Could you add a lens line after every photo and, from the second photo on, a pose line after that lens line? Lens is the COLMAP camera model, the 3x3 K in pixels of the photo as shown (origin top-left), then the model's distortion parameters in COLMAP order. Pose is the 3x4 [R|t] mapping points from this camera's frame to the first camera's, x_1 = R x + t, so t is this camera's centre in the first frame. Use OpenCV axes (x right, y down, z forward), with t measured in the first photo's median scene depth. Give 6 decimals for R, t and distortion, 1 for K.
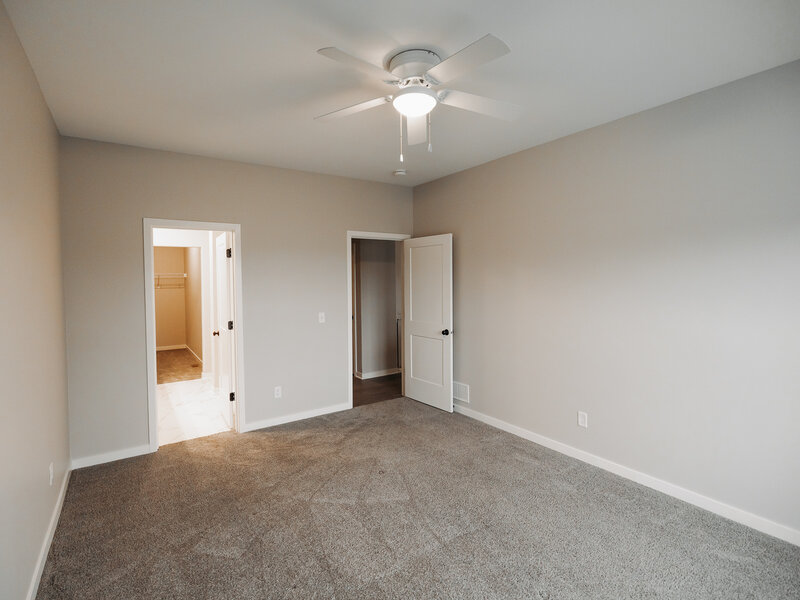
lens RADIAL K [[350.1, 0, 400.0], [0, 350.1, 300.0], [0, 0, 1]] dist [-0.000275, -0.000009]
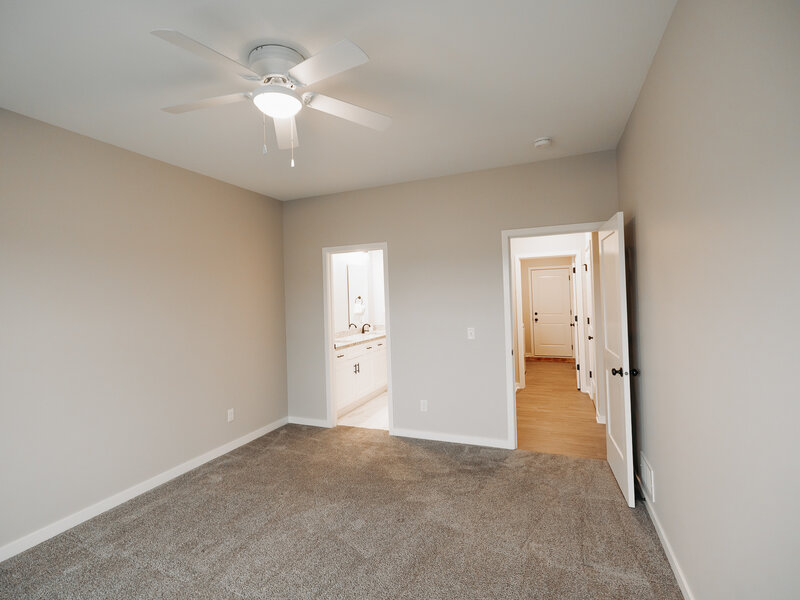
lens RADIAL K [[375.8, 0, 395.2], [0, 375.8, 299.3], [0, 0, 1]] dist [0.001056, 0.000615]
pose [[0.590166, -0.000989, -0.807281, 0.529240], [-0.023585, 0.999551, -0.018467, -0.016980], [0.806937, 0.029938, 0.589878, 0.346564]]
